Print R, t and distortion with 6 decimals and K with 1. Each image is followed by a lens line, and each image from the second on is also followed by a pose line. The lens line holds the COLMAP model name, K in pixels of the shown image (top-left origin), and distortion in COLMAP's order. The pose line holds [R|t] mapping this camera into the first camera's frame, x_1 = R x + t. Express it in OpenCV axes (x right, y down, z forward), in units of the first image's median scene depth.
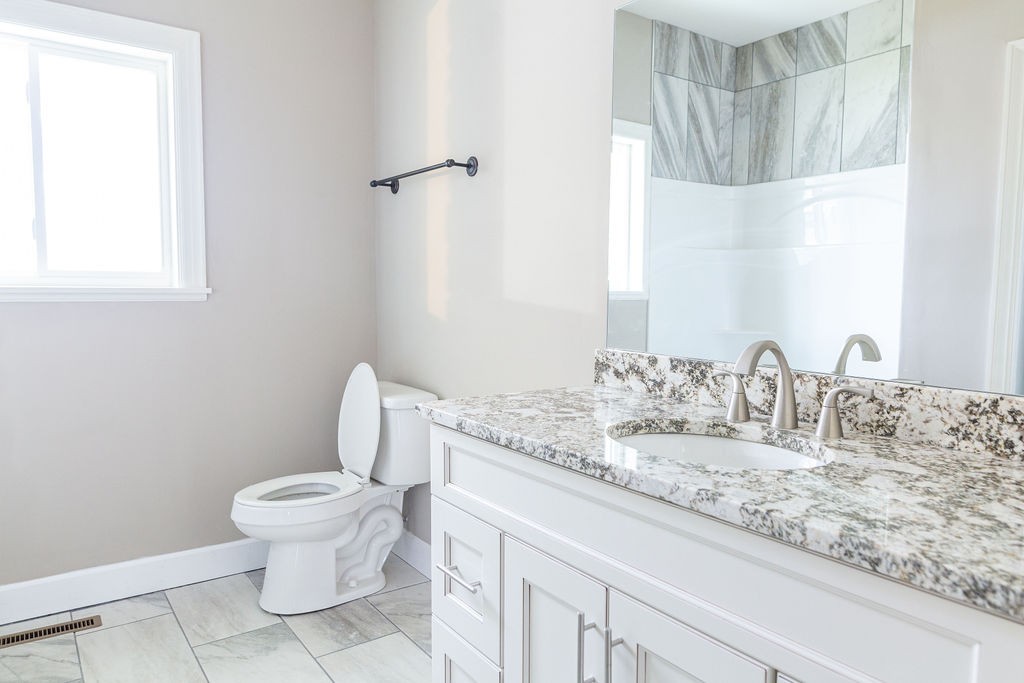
lens RADIAL K [[711.4, 0, 497.8], [0, 711.4, 343.6], [0, 0, 1]] dist [-0.051507, 0.037227]
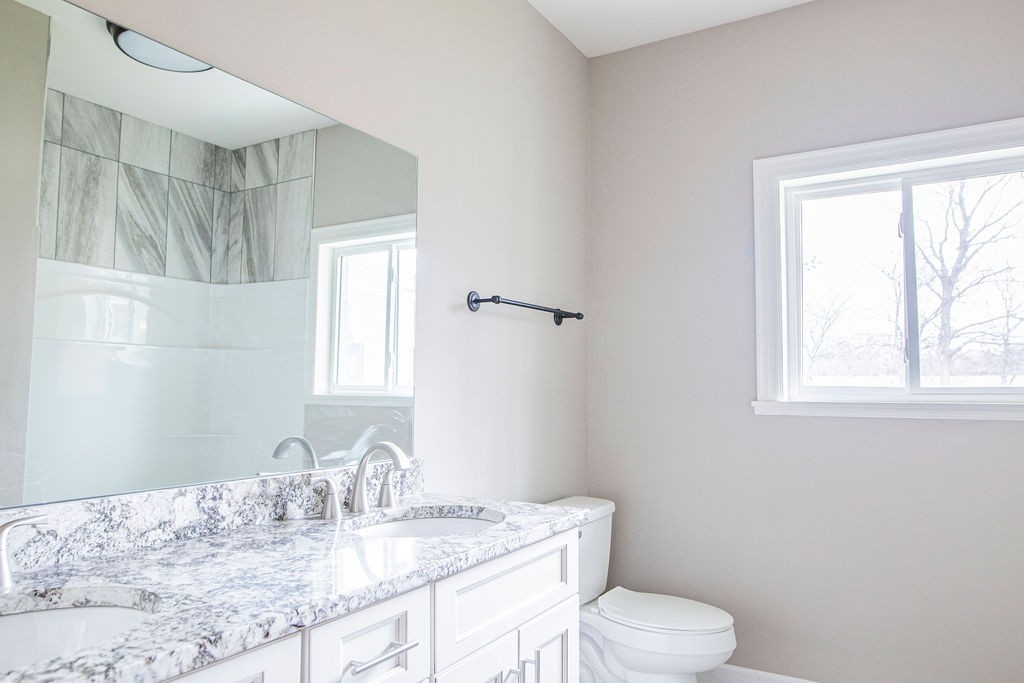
lens RADIAL K [[711.4, 0, 497.8], [0, 711.4, 343.6], [0, 0, 1]] dist [-0.051507, 0.037227]
pose [[-0.406869, 0.051436, 0.912037, -0.595647], [0.065437, 0.997490, -0.027063, -0.077883], [-0.911140, 0.048670, -0.409213, 0.899853]]
